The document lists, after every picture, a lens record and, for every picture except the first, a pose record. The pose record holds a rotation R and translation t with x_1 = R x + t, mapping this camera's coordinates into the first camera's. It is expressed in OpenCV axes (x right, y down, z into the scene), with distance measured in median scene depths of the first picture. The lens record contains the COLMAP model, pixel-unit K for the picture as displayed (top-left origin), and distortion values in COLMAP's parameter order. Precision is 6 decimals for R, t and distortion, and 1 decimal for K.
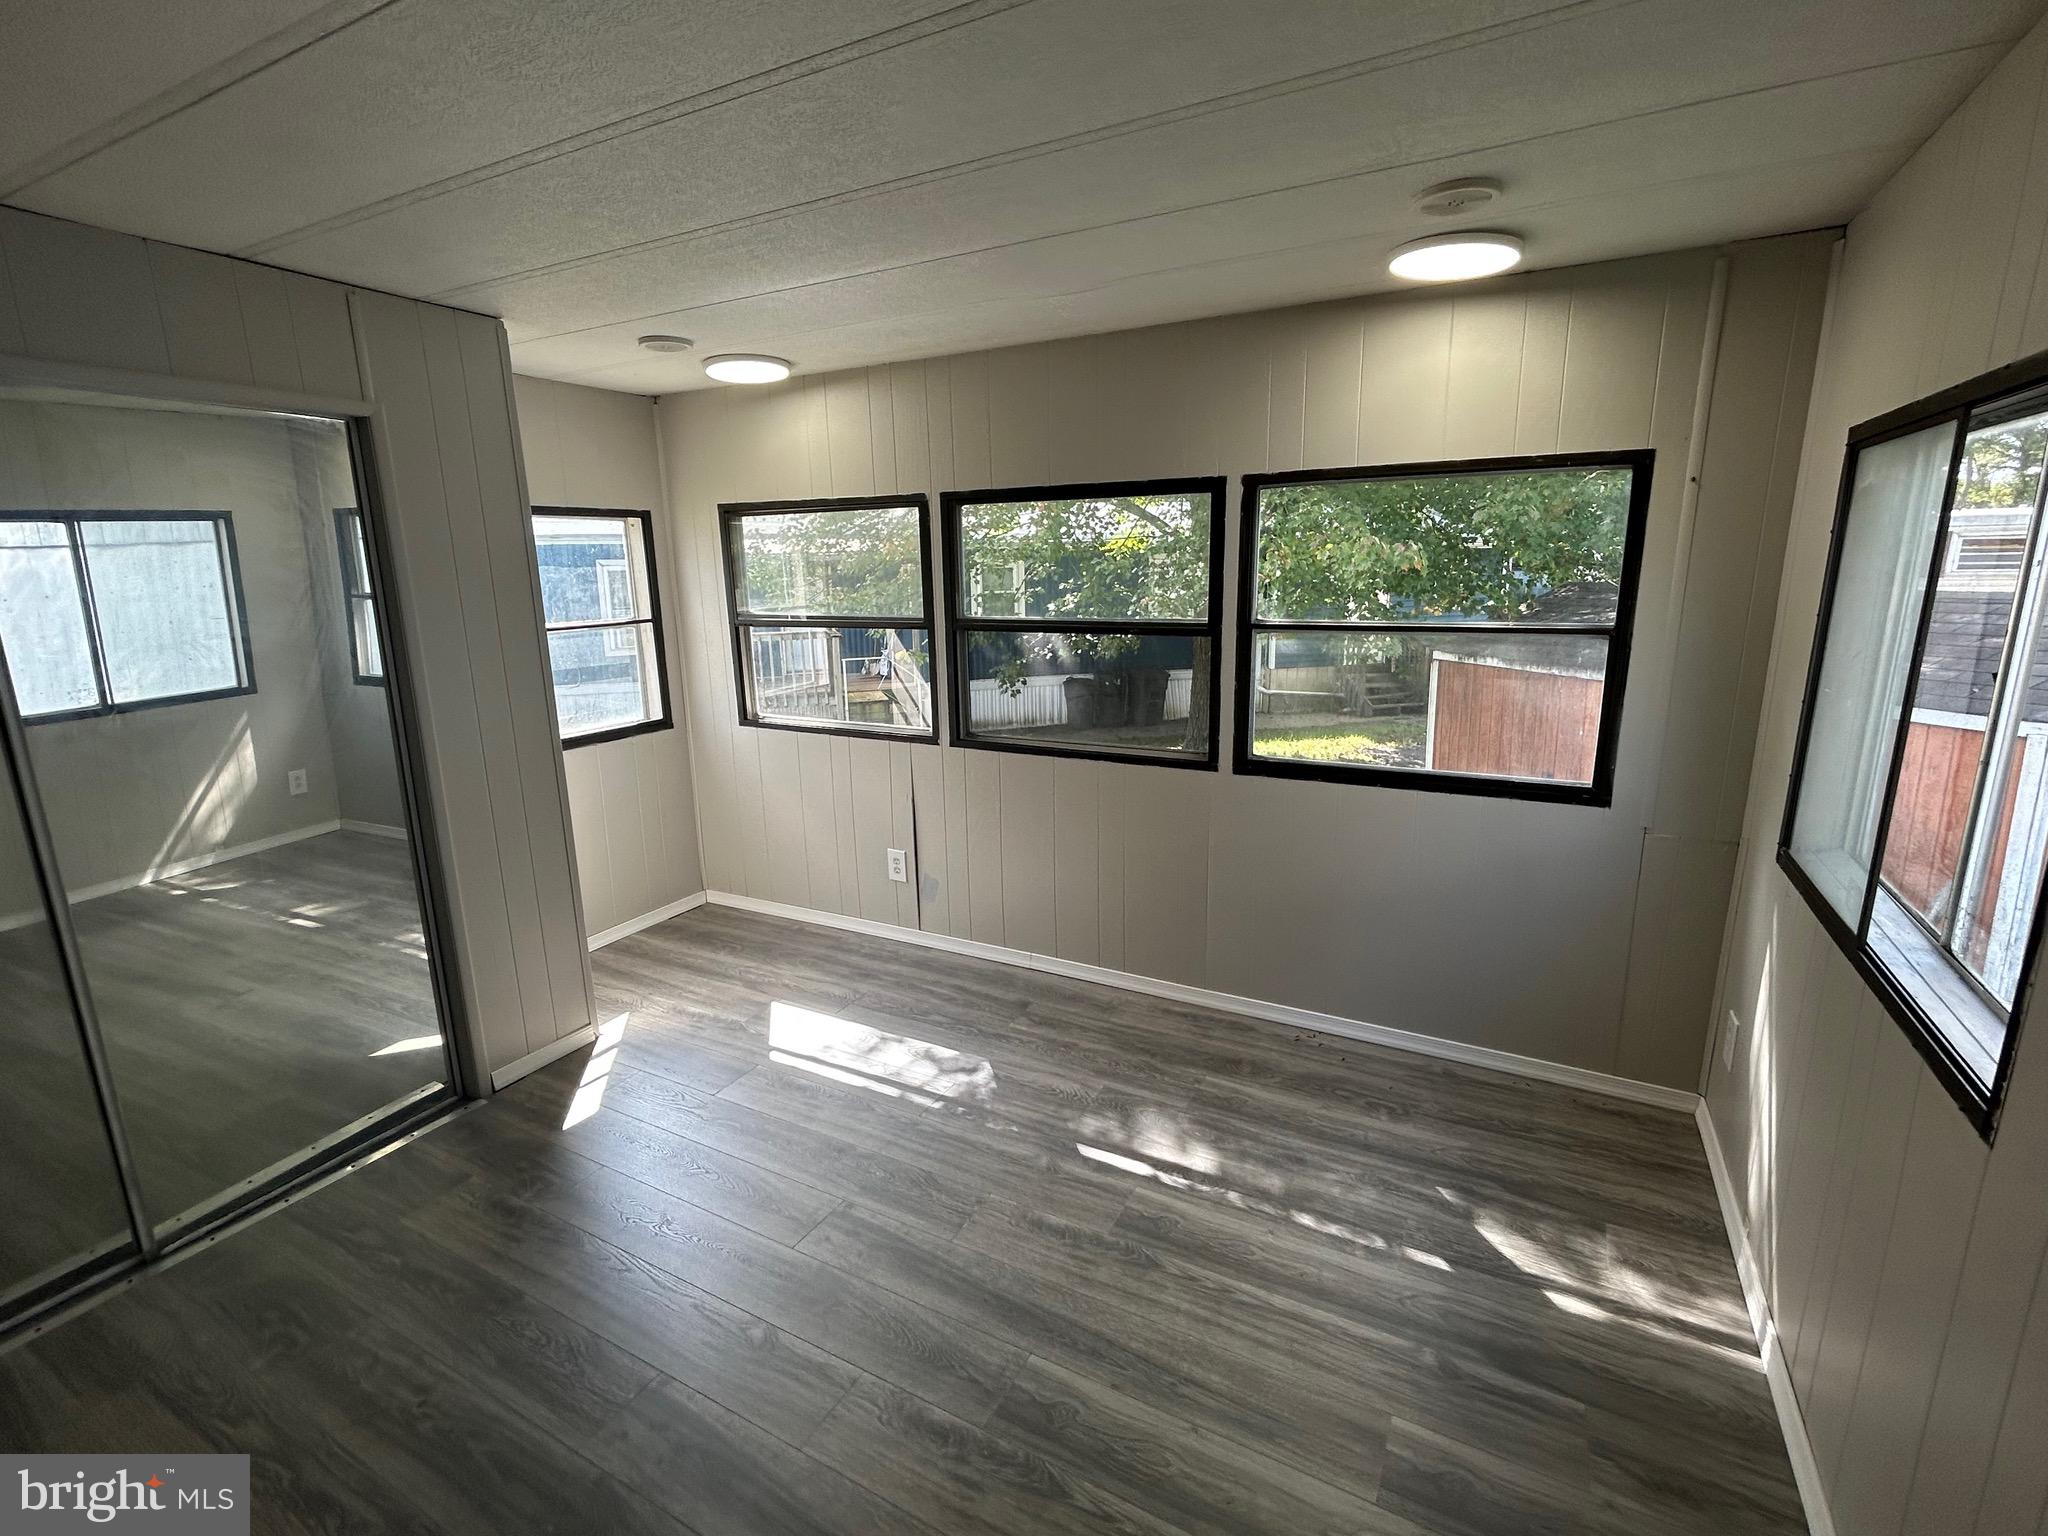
lens RADIAL K [[931.4, 0, 1022.4], [0, 931.4, 761.1], [0, 0, 1]] dist [-0.003796, 0.002959]
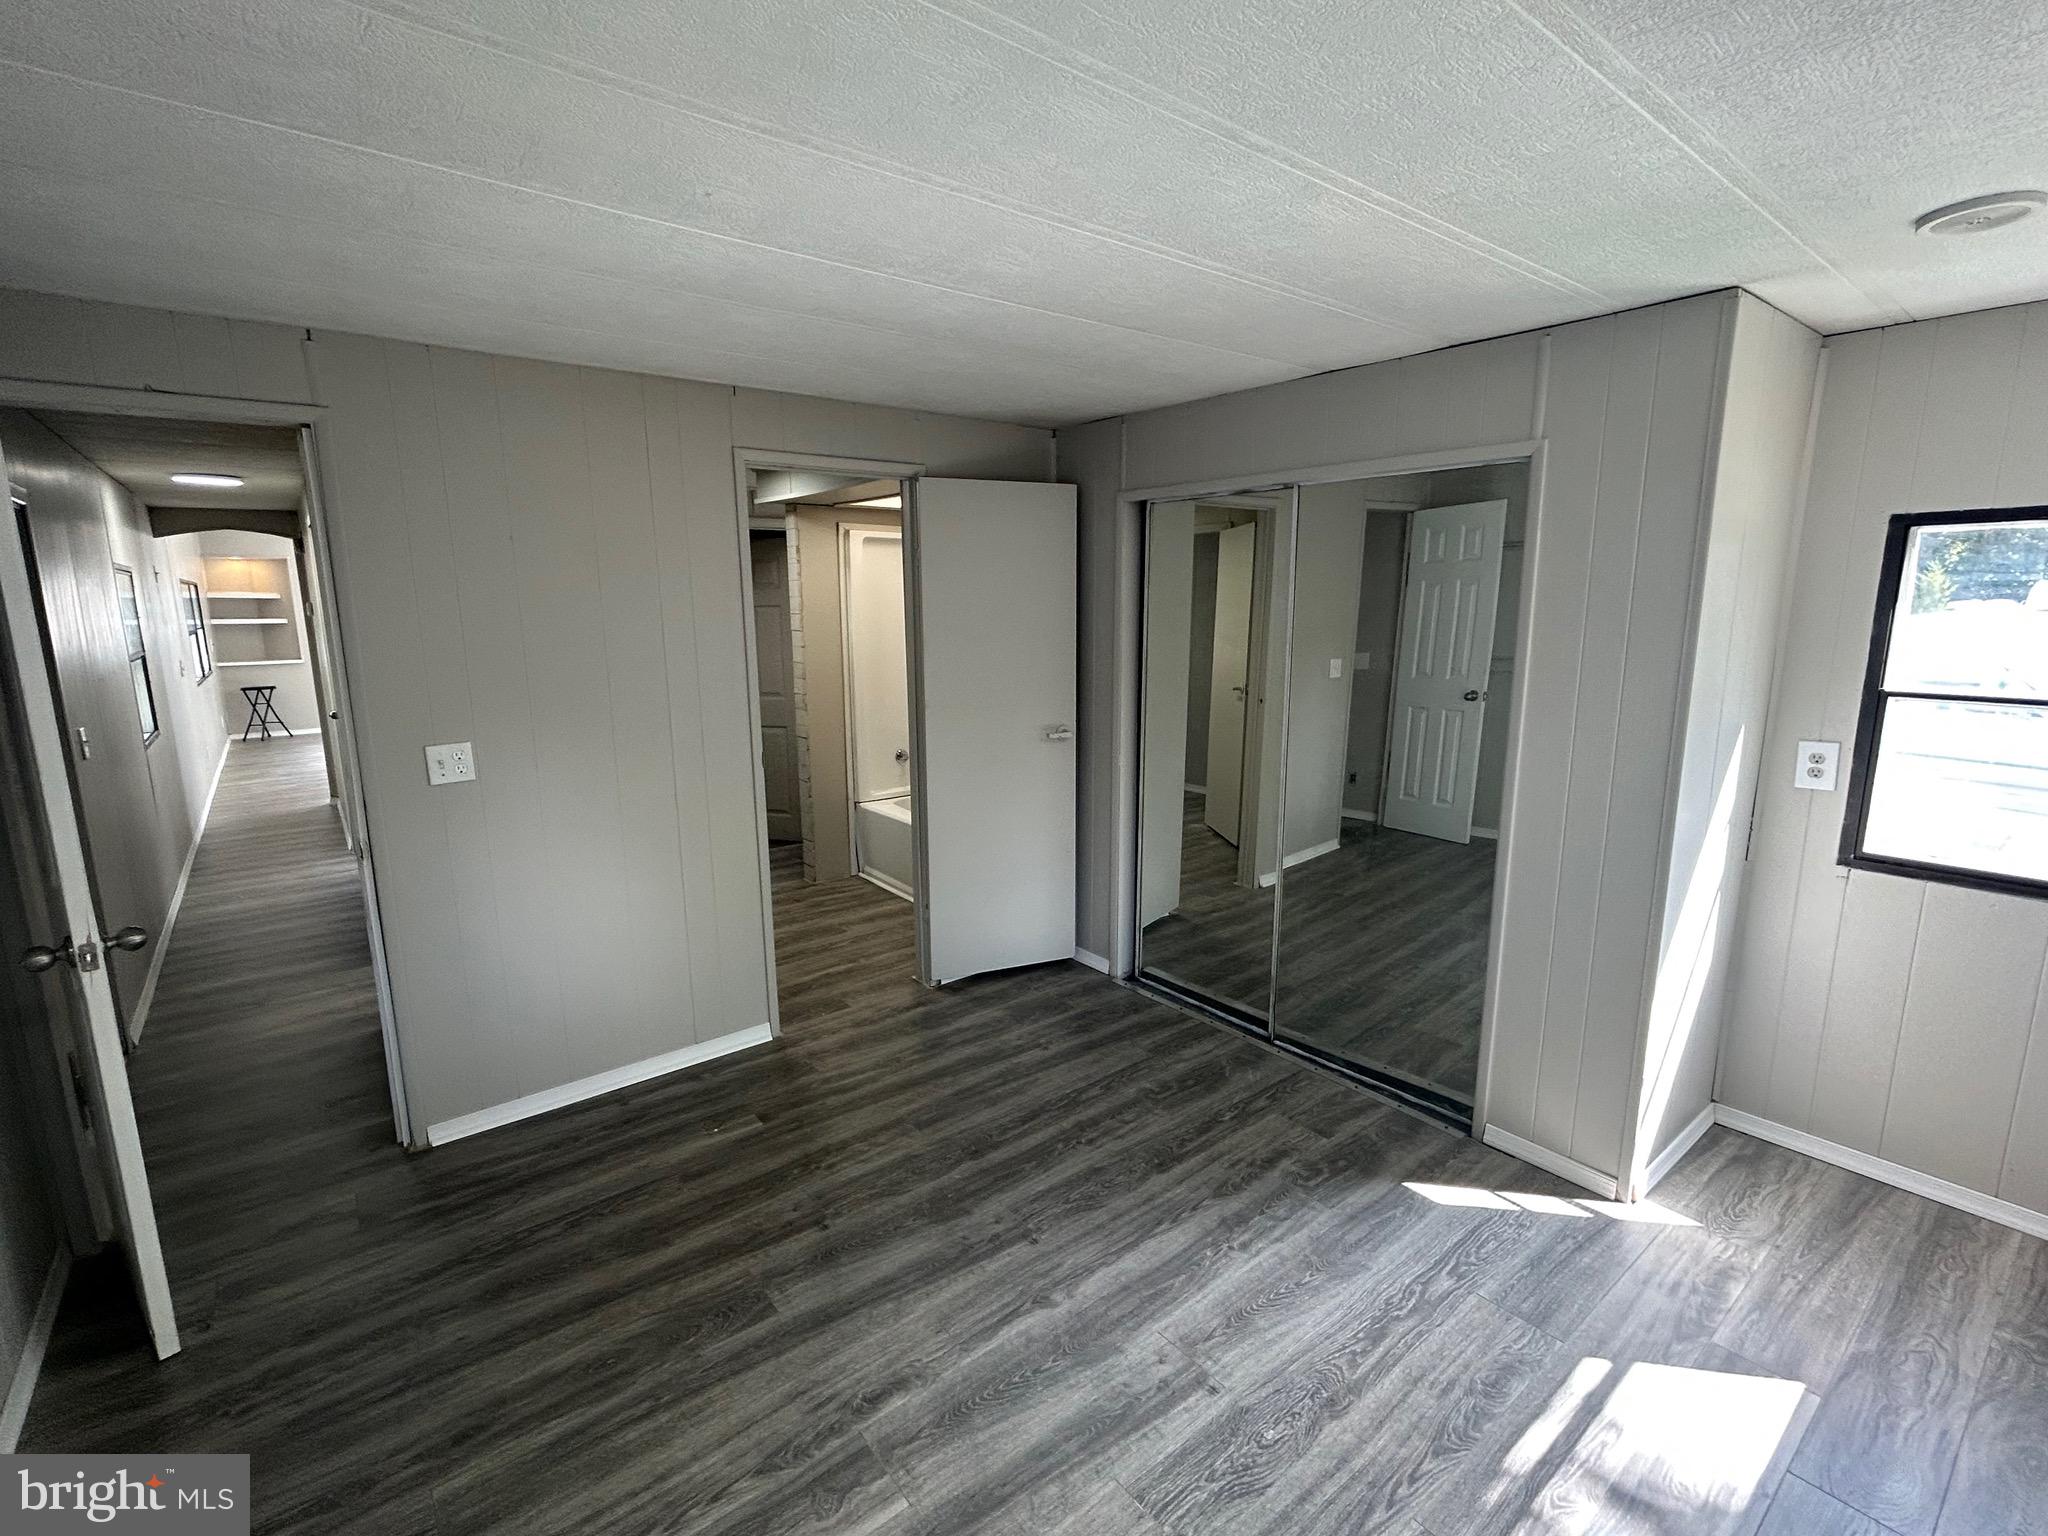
lens RADIAL K [[931.4, 0, 1024.3], [0, 931.4, 774.5], [0, 0, 1]] dist [-0.003796, 0.002959]
pose [[-0.390133, 0.193117, -0.900279, 0.456117], [-0.181589, 0.942417, 0.280847, -0.208206], [0.902675, 0.273049, -0.332600, 0.869122]]
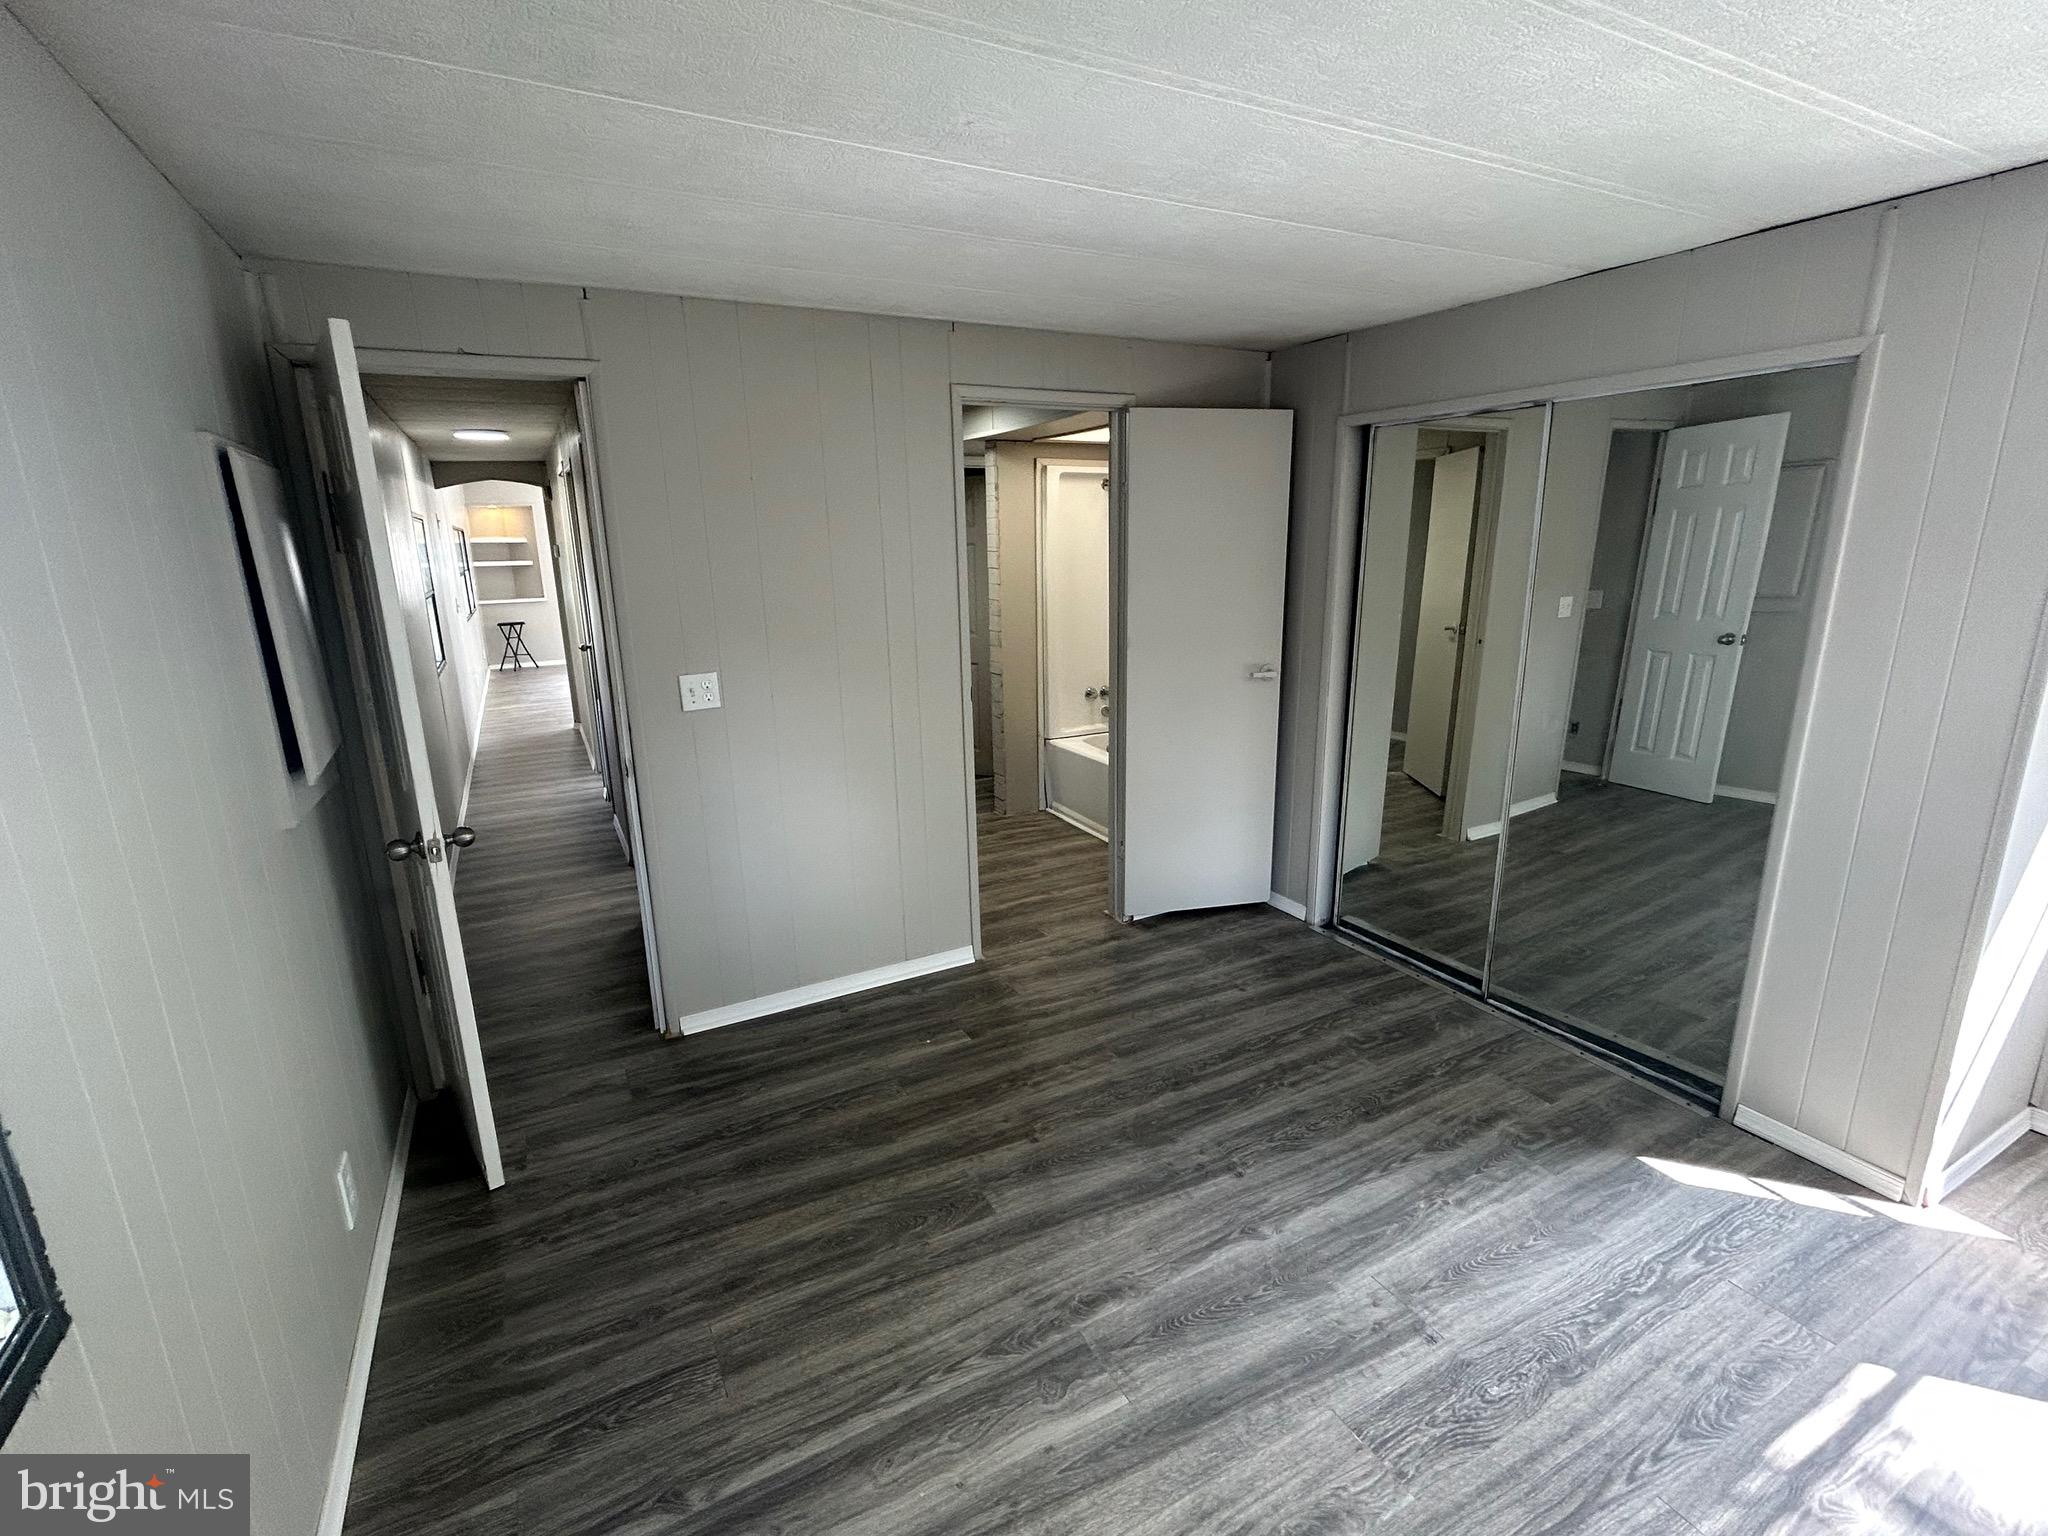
lens RADIAL K [[931.4, 0, 1023.2], [0, 931.4, 773.8], [0, 0, 1]] dist [-0.003796, 0.002959]
pose [[-0.548845, 0.233456, -0.802663, 0.485065], [-0.149119, 0.917465, 0.368812, -0.196279], [0.822516, 0.322113, -0.468733, 0.828337]]
